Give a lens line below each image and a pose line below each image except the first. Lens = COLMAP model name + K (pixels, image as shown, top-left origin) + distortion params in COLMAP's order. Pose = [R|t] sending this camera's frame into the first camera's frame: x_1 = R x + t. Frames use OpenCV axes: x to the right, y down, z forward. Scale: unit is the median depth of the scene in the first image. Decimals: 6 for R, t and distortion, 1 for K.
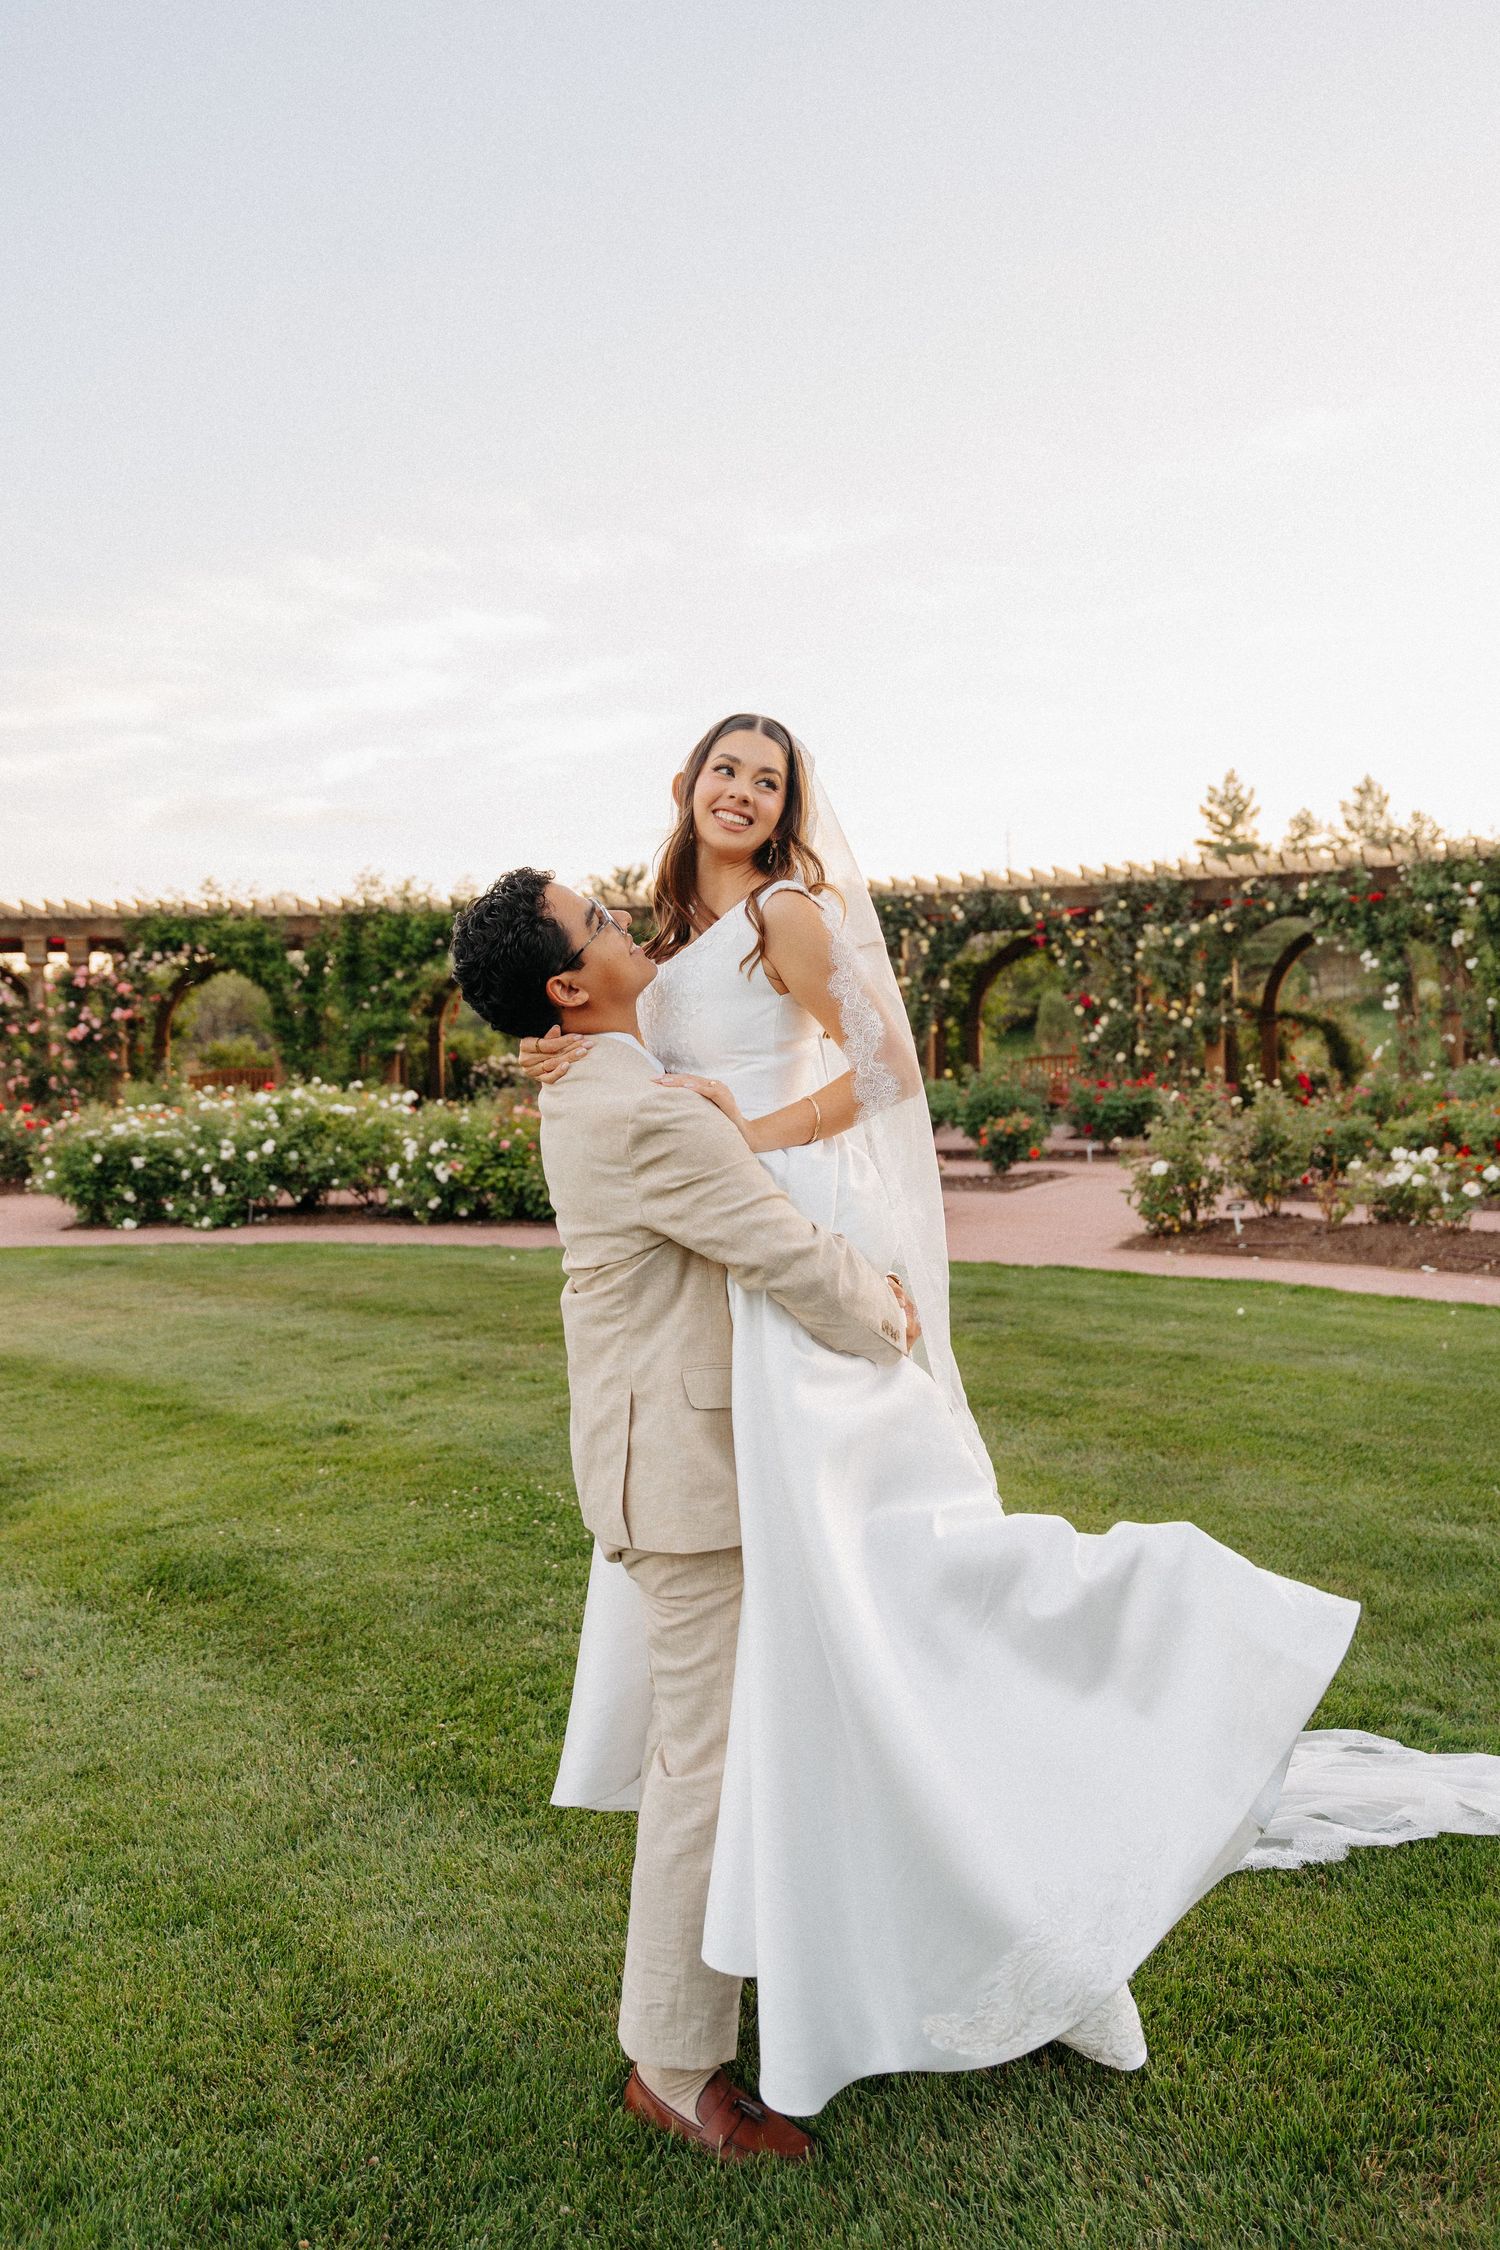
lens RADIAL K [[1659.6, 0, 755.4], [0, 1659.6, 1083.1], [0, 0, 1]] dist [0.004874, 0.000365]
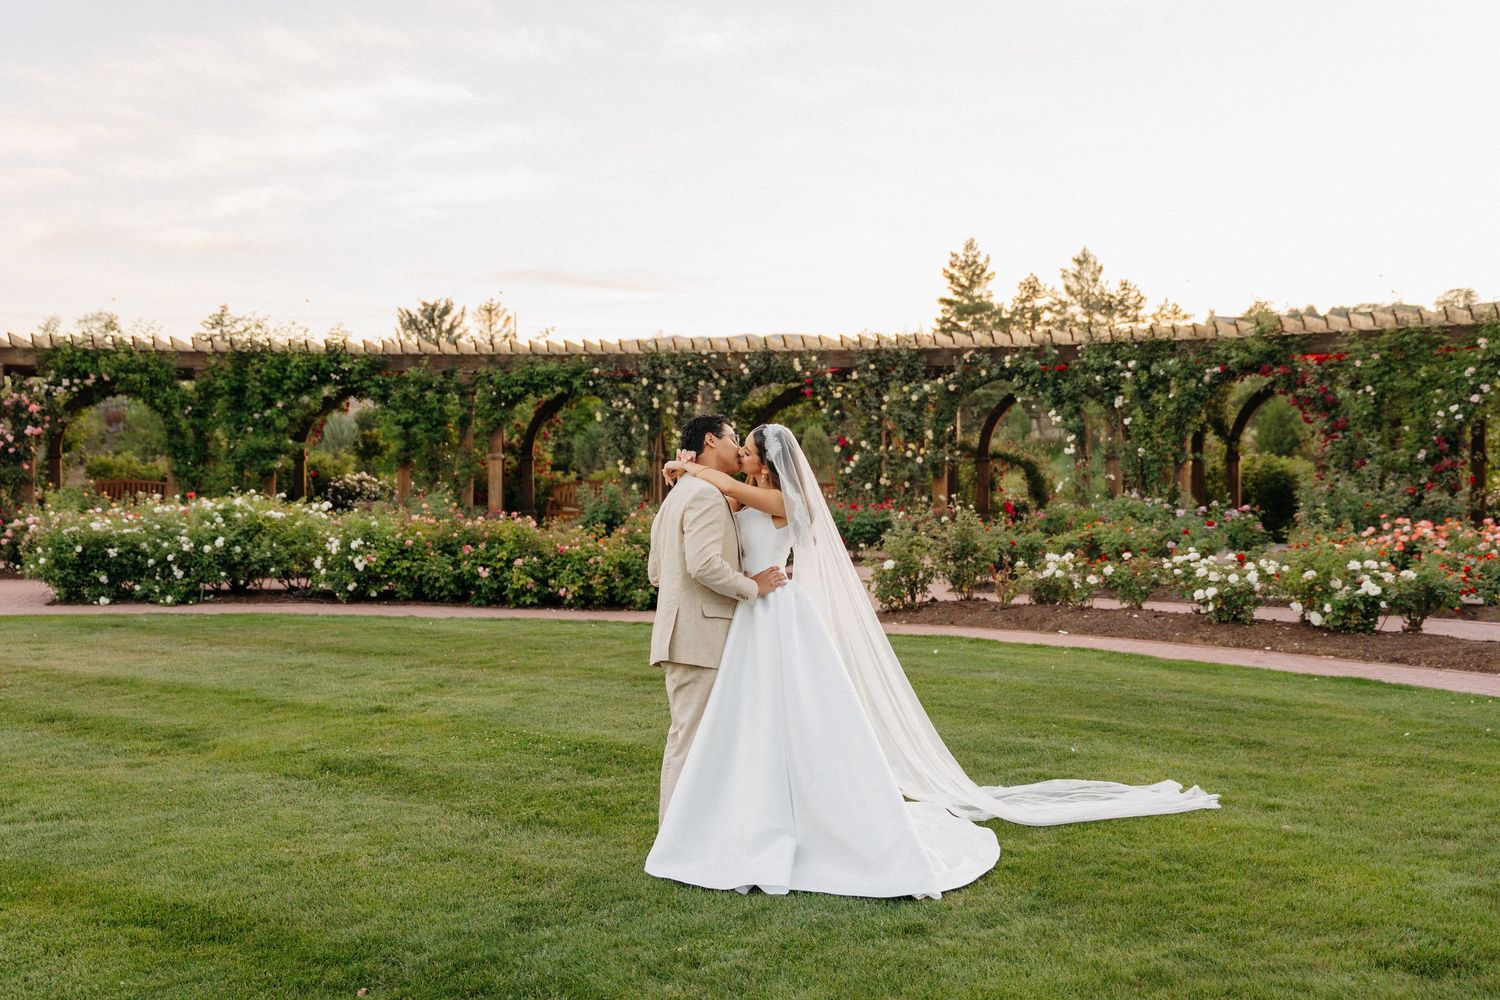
lens RADIAL K [[1479.4, 0, 749.2], [0, 1479.4, 547.2], [0, 0, 1]] dist [0.061745, 0.003701]
pose [[0.990833, 0.014902, 0.134264, -0.026618], [-0.018801, 0.999436, 0.027820, 0.001582], [-0.133774, -0.030090, 0.990555, -0.135328]]
